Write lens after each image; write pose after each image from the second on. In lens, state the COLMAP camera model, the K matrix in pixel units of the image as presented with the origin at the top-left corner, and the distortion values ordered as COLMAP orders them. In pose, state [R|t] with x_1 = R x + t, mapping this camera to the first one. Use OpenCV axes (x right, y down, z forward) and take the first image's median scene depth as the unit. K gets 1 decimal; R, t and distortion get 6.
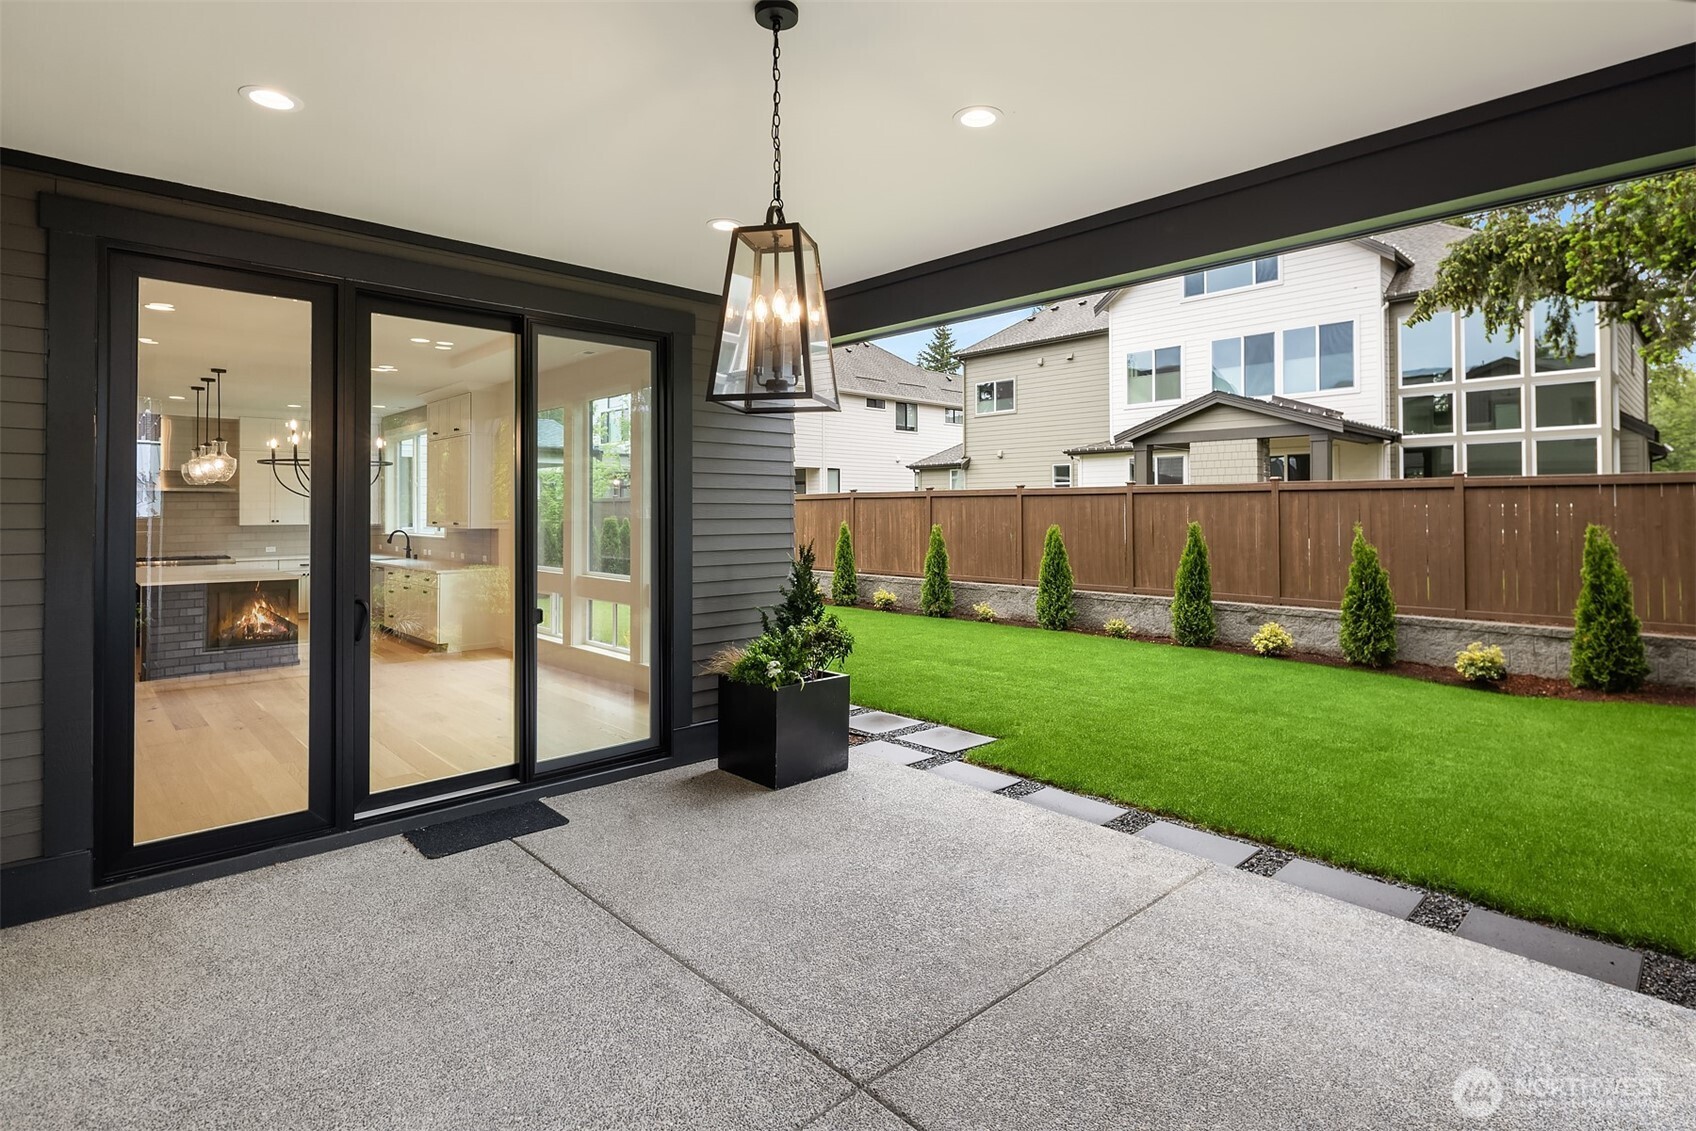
lens RADIAL K [[845.3, 0, 903.5], [0, 845.3, 559.7], [0, 0, 1]] dist [0.001820, -0.000352]
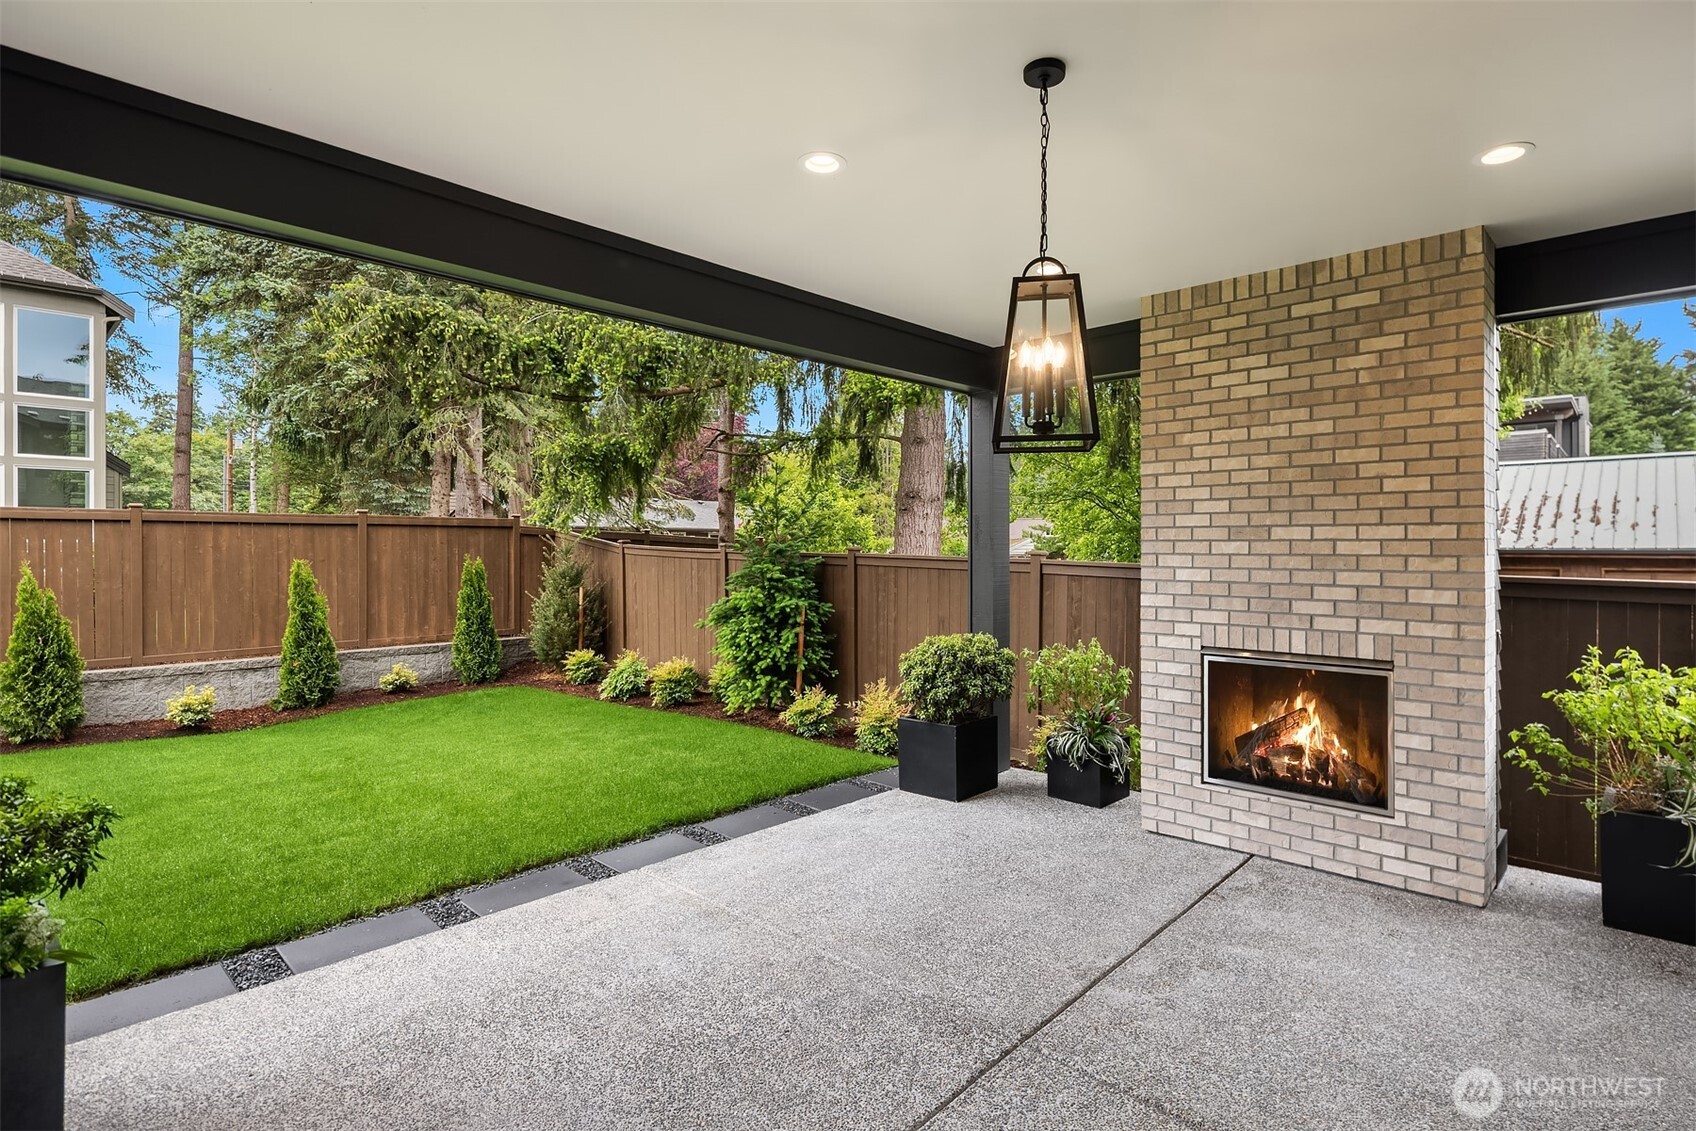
lens RADIAL K [[842.4, 0, 848.0], [0, 842.4, 565.5], [0, 0, 1]] dist [-0.003204, -0.000014]
pose [[-0.031095, -0.020182, 0.999313, -0.292309], [0.057263, 0.998118, 0.021940, -0.015413], [-0.997875, 0.057906, -0.029881, 0.307189]]
